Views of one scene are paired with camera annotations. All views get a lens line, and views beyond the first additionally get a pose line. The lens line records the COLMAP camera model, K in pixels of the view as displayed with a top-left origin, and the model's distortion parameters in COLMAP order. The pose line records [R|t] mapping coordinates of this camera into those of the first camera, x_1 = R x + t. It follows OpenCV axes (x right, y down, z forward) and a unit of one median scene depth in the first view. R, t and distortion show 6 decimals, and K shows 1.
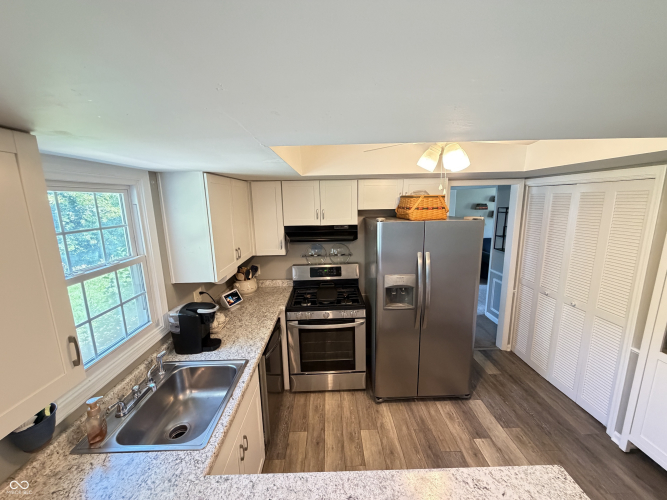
lens RADIAL K [[266.6, 0, 335.7], [0, 266.6, 249.6], [0, 0, 1]] dist [0.001062, -0.000393]
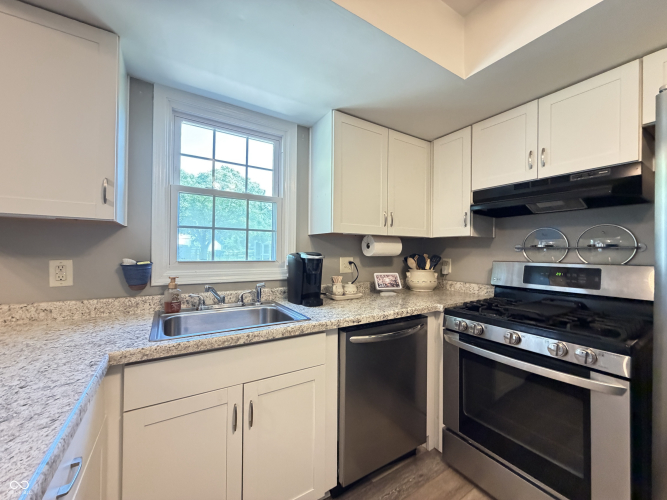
lens RADIAL K [[266.6, 0, 332.0], [0, 266.6, 250.0], [0, 0, 1]] dist [0.001062, -0.000393]
pose [[0.506341, 0.018008, -0.862145, 0.219520], [-0.180491, 0.979850, -0.085537, 0.187116], [0.843233, 0.198920, 0.499389, 0.432807]]
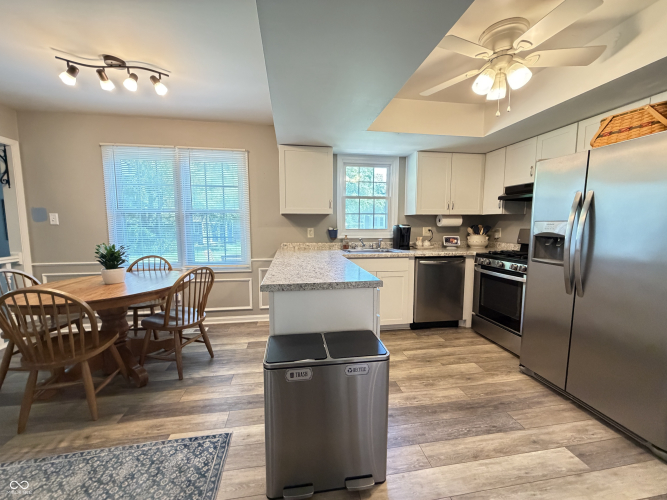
lens RADIAL K [[266.6, 0, 333.3], [0, 266.6, 249.9], [0, 0, 1]] dist [0.001062, -0.000393]
pose [[0.139038, 0.113137, -0.983803, 0.896612], [-0.188714, 0.978274, 0.085831, 0.222903], [0.972140, 0.173723, 0.157368, 0.184804]]
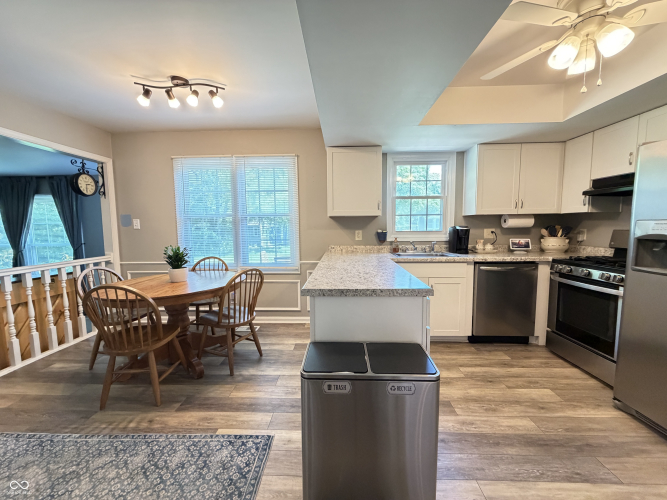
lens RADIAL K [[266.6, 0, 332.6], [0, 266.6, 249.8], [0, 0, 1]] dist [0.001062, -0.000393]
pose [[-0.056268, 0.104913, -0.992888, 0.865390], [-0.177883, 0.977500, 0.113367, 0.219219], [0.982442, 0.182997, -0.036339, 0.205006]]
